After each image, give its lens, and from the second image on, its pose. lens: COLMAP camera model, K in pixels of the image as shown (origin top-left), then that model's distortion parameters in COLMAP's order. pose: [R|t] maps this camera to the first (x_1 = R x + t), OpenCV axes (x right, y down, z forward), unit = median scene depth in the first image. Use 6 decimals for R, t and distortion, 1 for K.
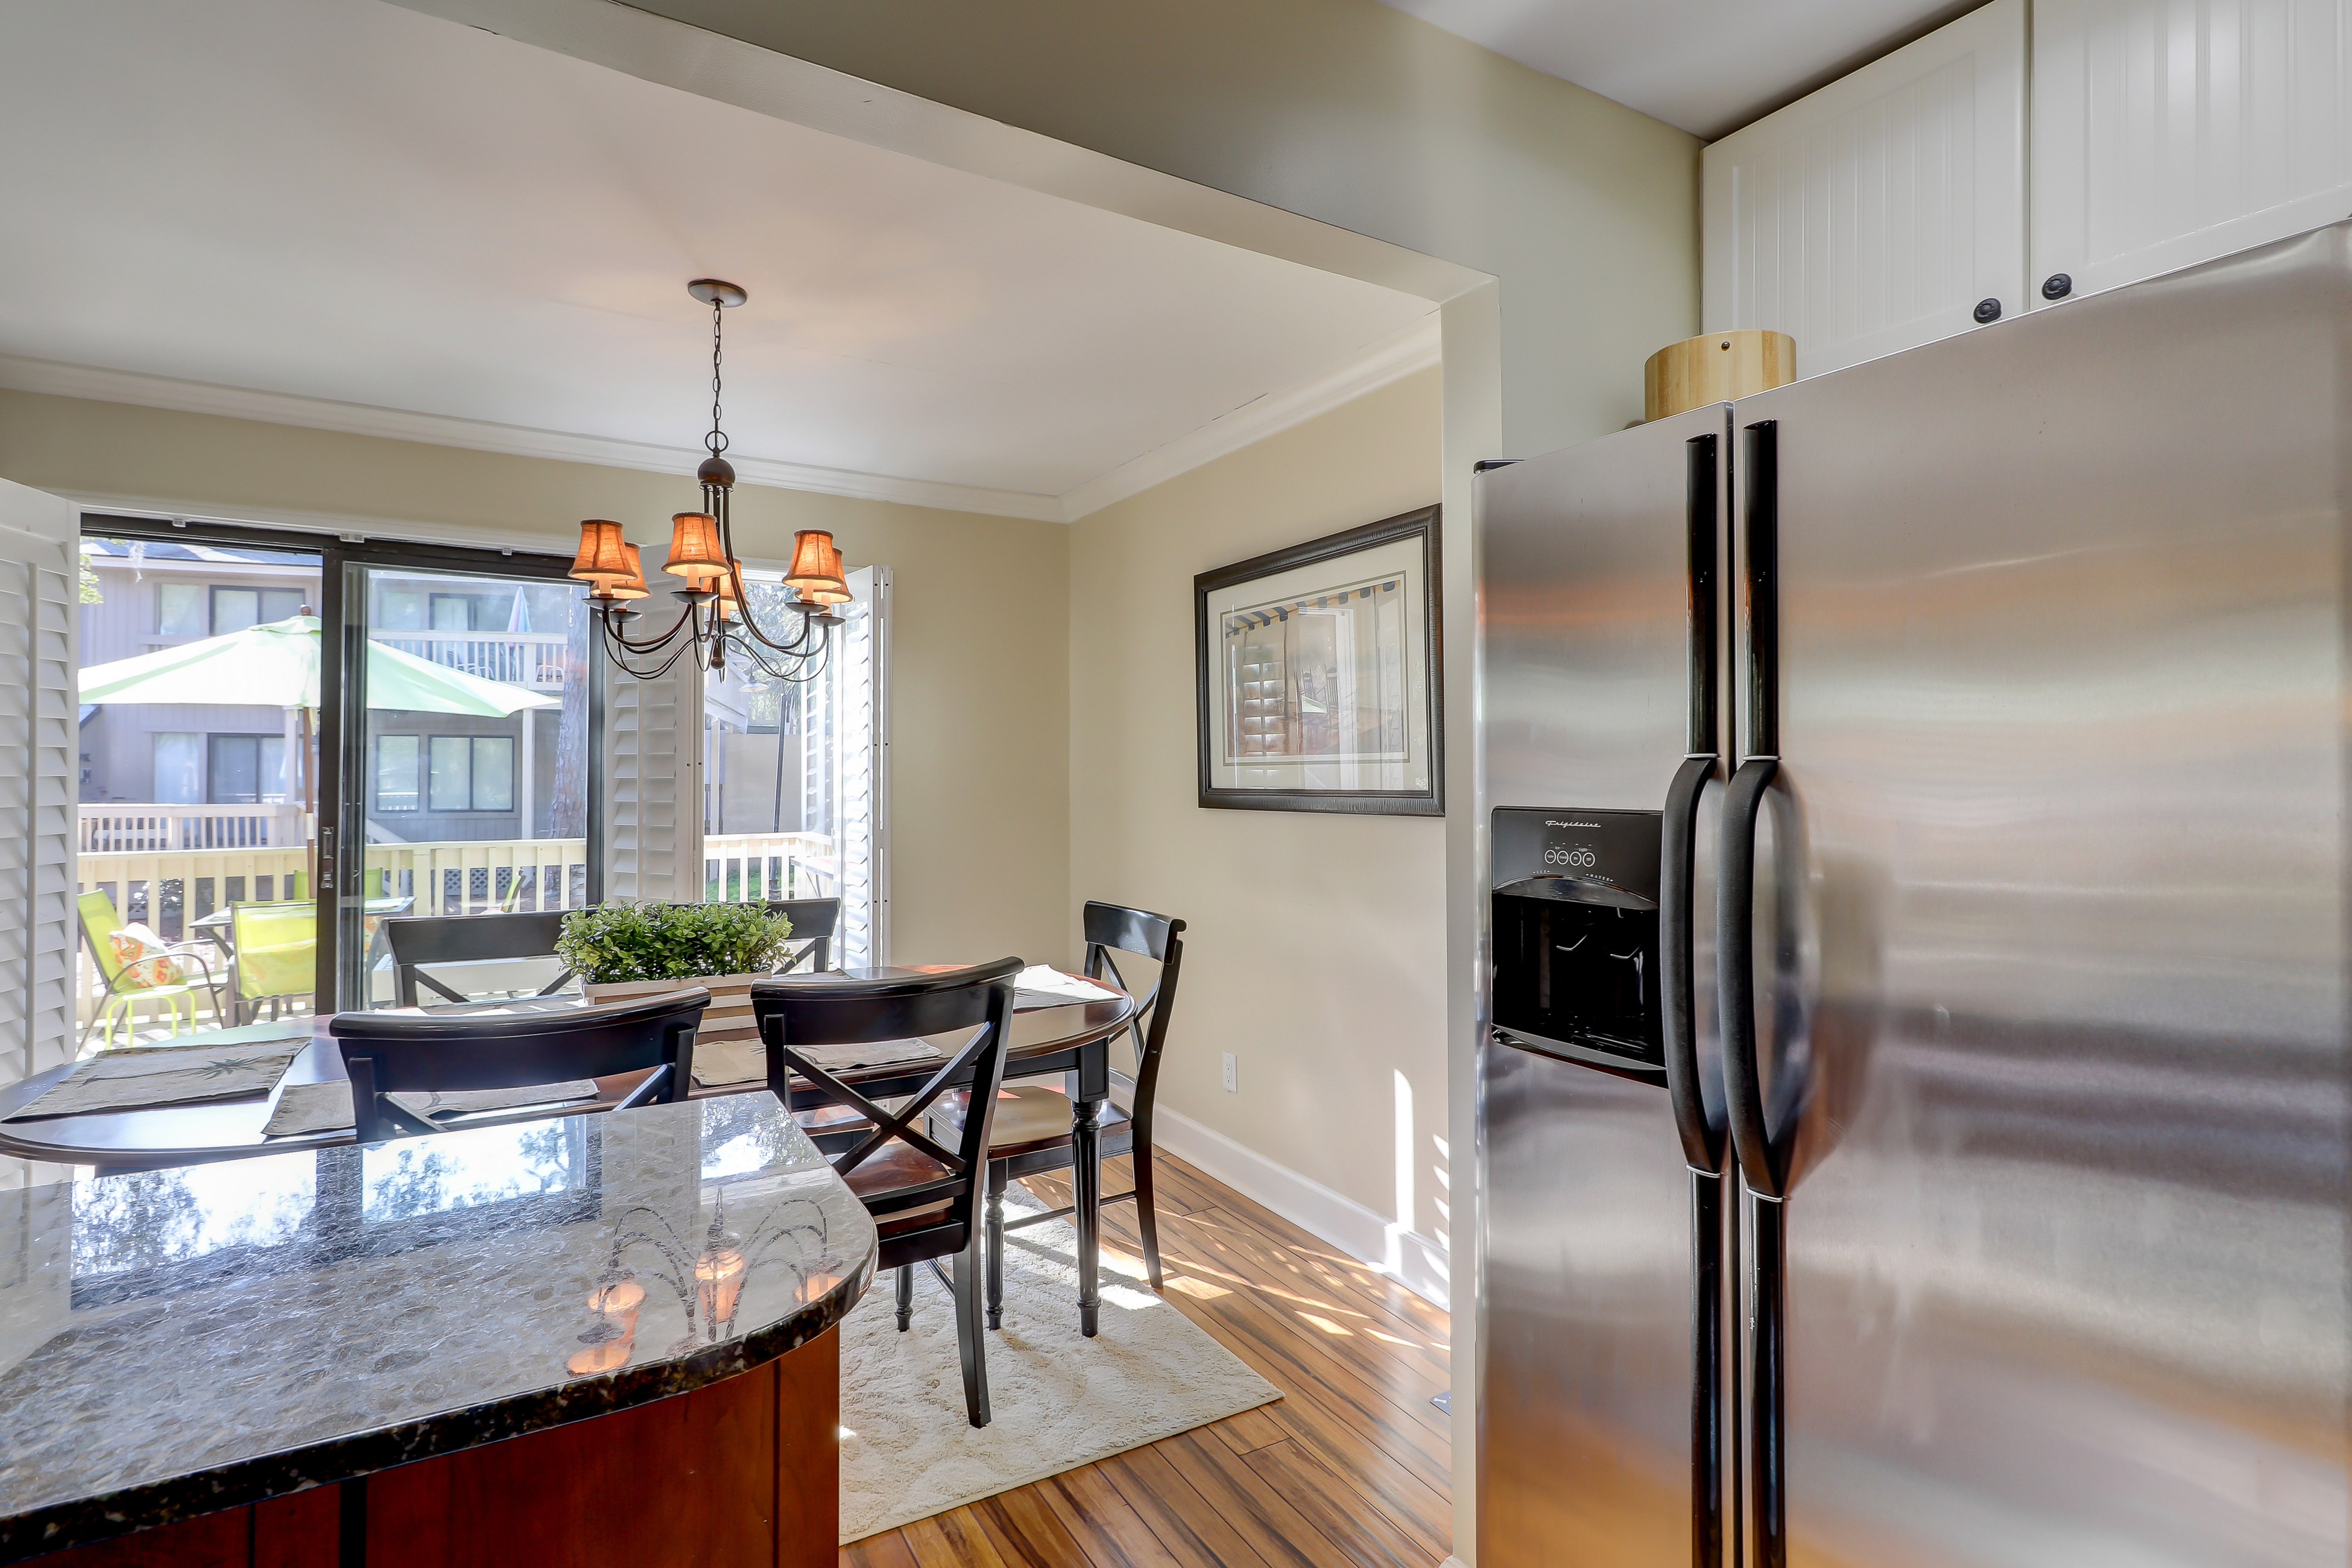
lens RADIAL K [[1134.1, 0, 1181.3], [0, 1134.1, 766.7], [0, 0, 1]] dist [-0.002269, 0.003150]
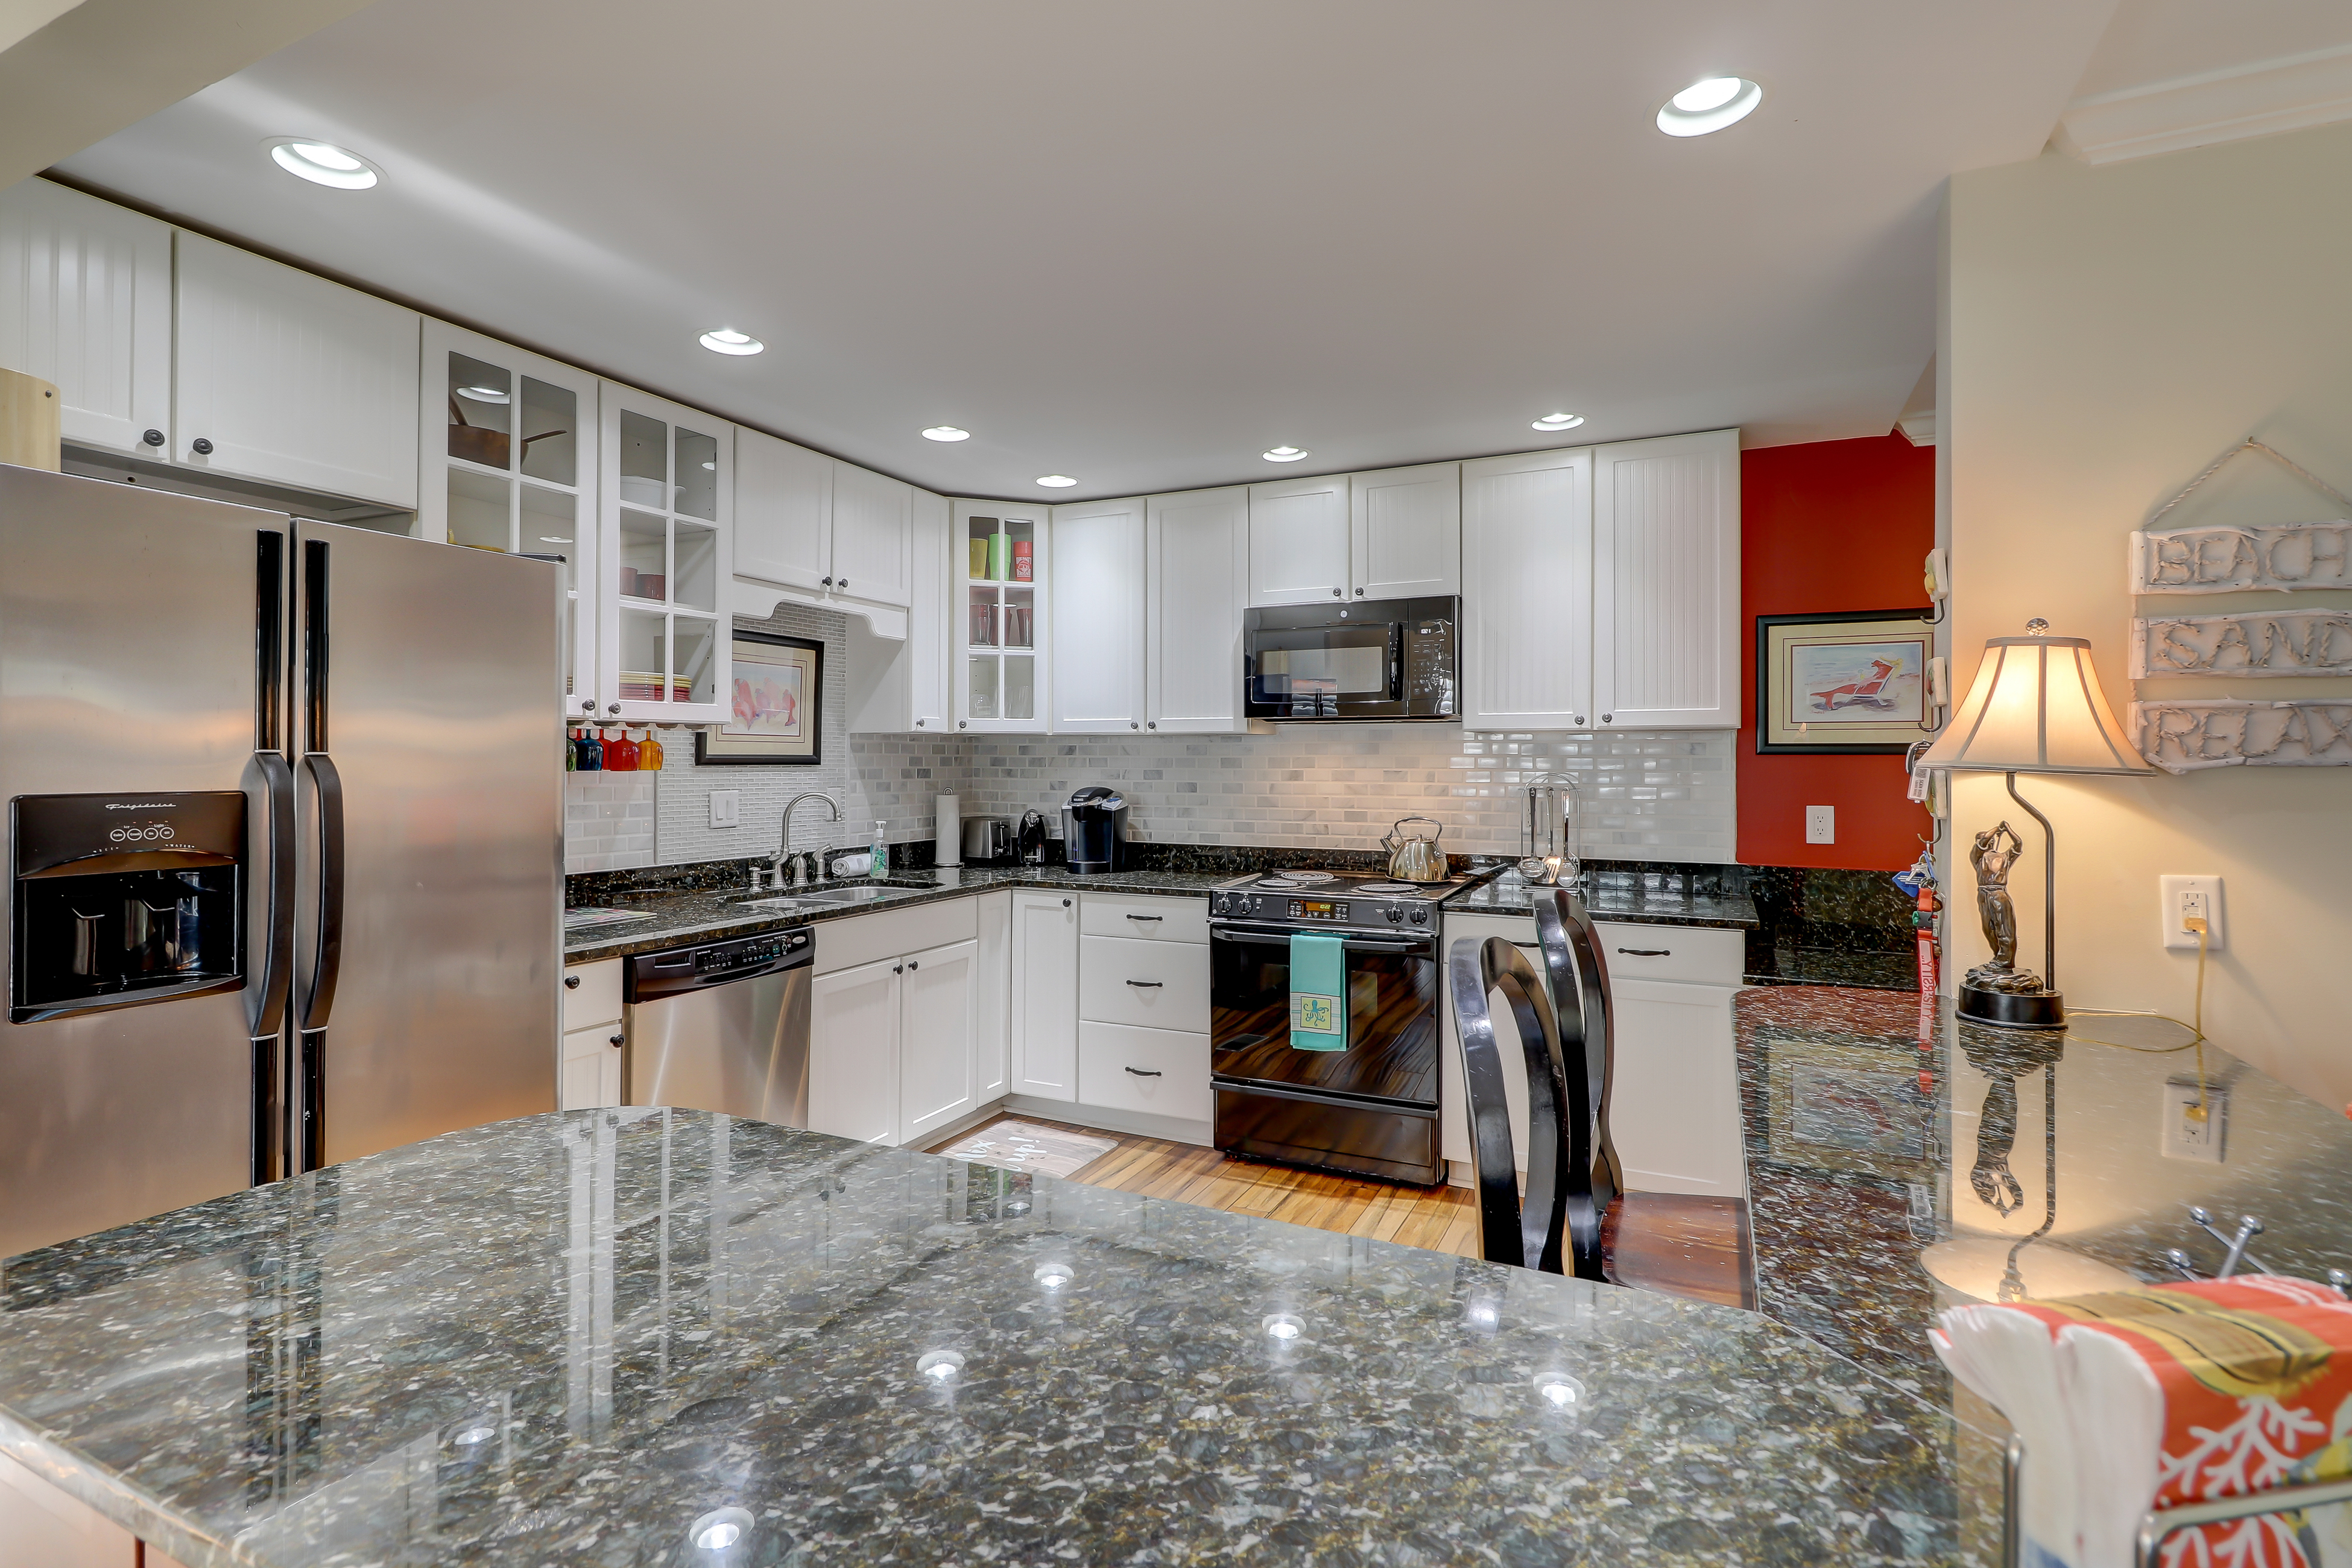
lens RADIAL K [[1134.1, 0, 1169.2], [0, 1134.1, 754.7], [0, 0, 1]] dist [-0.002269, 0.003150]
pose [[-0.543329, 0.002189, 0.839517, -1.398174], [-0.011197, 0.999889, -0.009855, -0.003559], [-0.839445, -0.014755, -0.543244, 0.819635]]
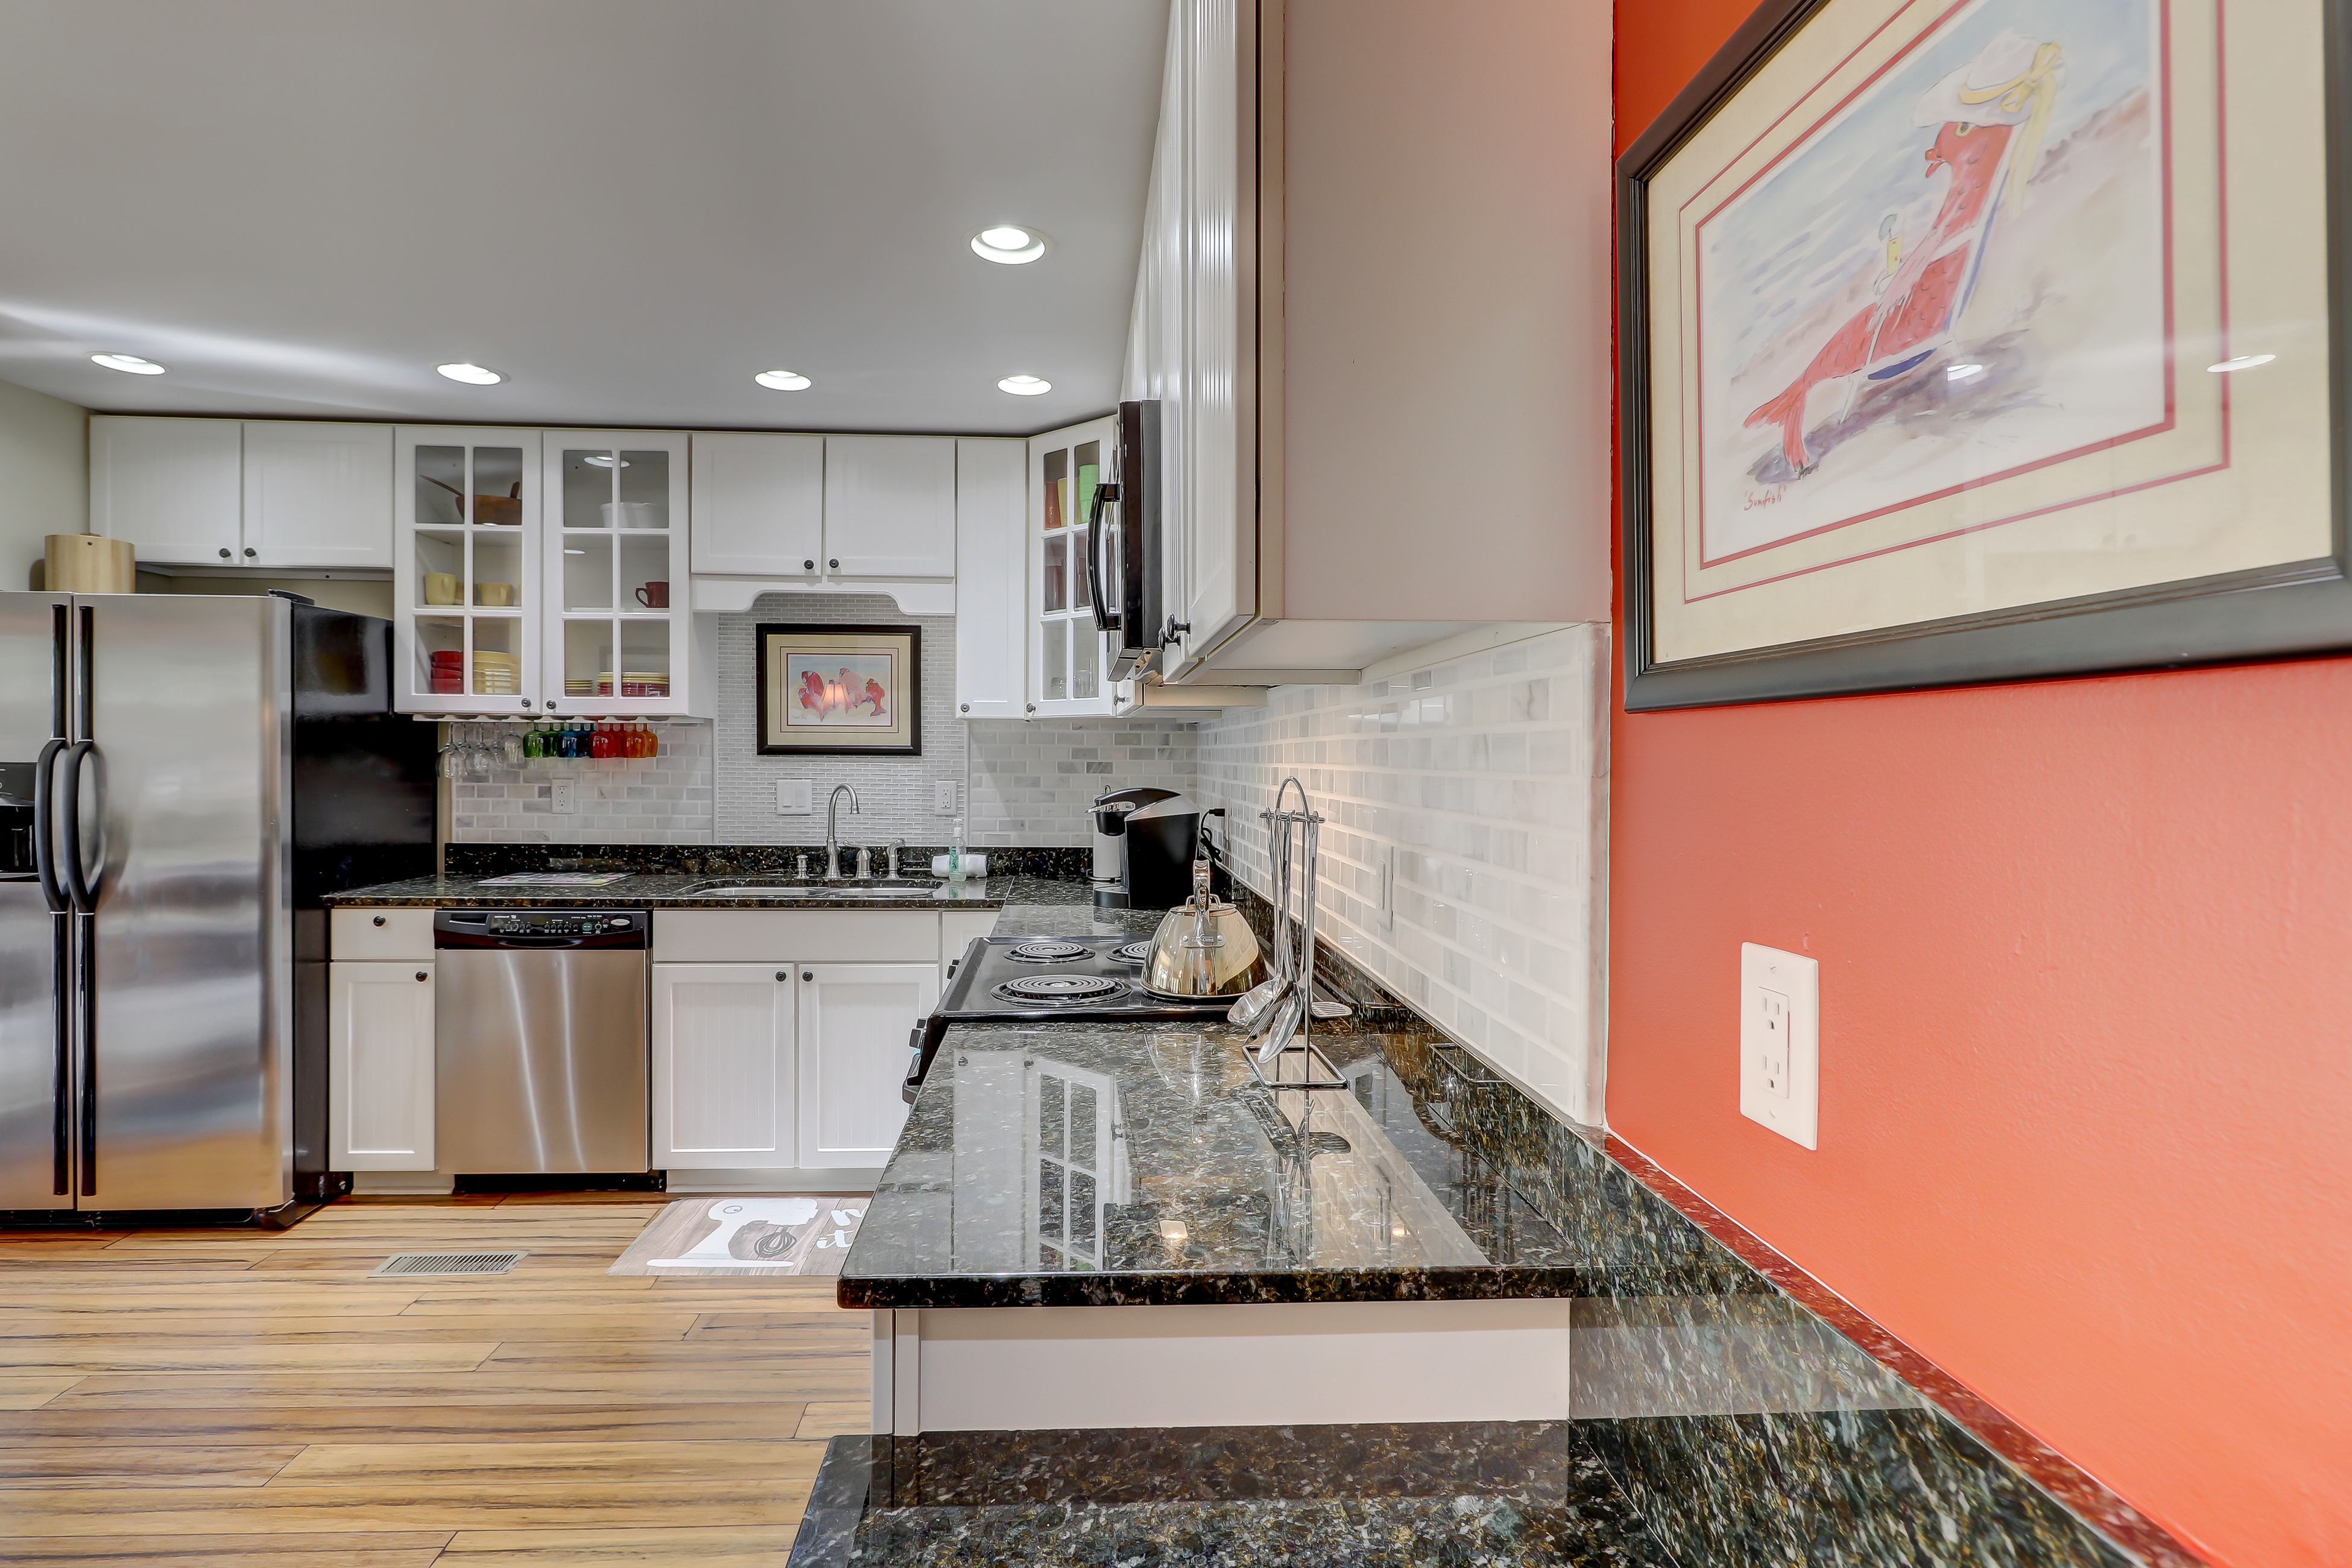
lens RADIAL K [[1134.1, 0, 1125.3], [0, 1134.1, 763.8], [0, 0, 1]] dist [-0.002269, 0.003150]
pose [[0.476331, -0.003583, 0.879259, -0.568573], [-0.015344, 0.999806, 0.012387, -0.020642], [-0.879132, -0.019391, 0.476183, -2.104870]]
